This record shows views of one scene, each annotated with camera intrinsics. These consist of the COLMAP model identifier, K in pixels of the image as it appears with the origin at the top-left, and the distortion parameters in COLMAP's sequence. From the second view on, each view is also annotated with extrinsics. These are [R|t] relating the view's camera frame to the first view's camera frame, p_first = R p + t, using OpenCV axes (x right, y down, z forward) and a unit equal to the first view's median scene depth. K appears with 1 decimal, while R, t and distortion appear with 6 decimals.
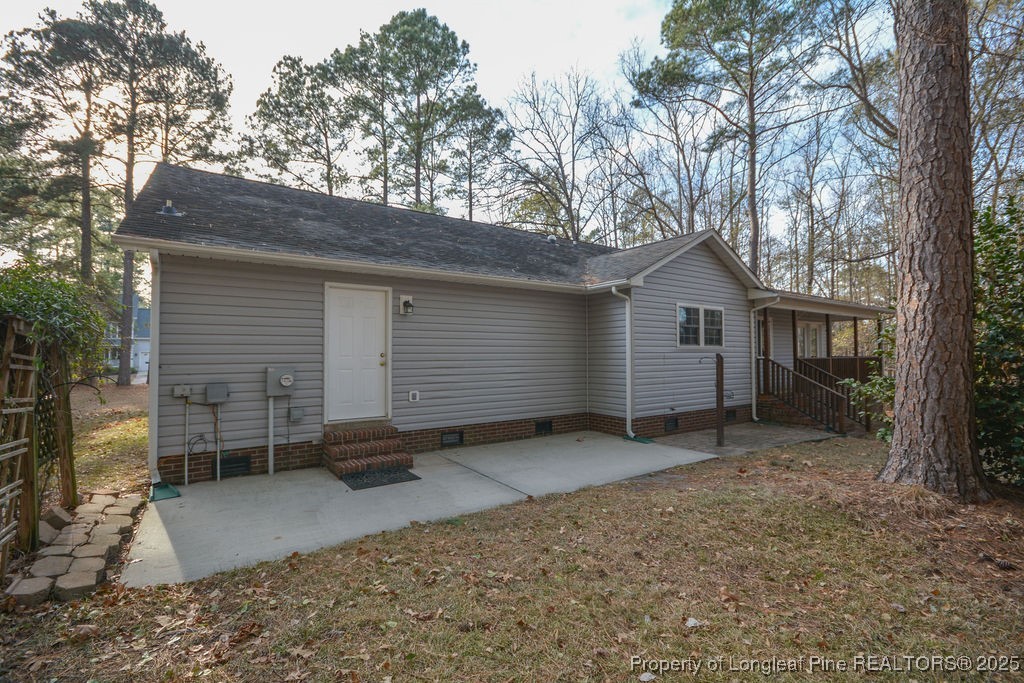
lens RADIAL K [[451.2, 0, 512.7], [0, 451.2, 344.4], [0, 0, 1]] dist [0.011158, -0.012659]
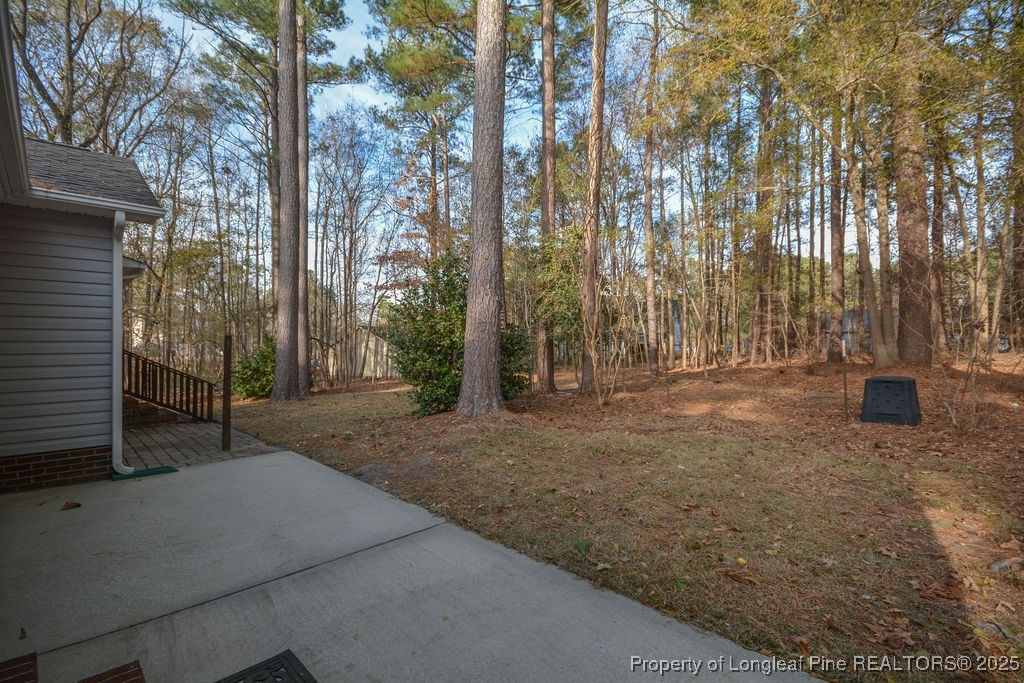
lens RADIAL K [[460.7, 0, 512.5], [0, 460.7, 343.6], [0, 0, 1]] dist [0.000835, -0.006297]
pose [[-0.176054, 0.003171, 0.984375, -0.383490], [-0.011646, 0.999918, -0.005304, 0.030596], [-0.984312, -0.012398, -0.176003, 0.565564]]
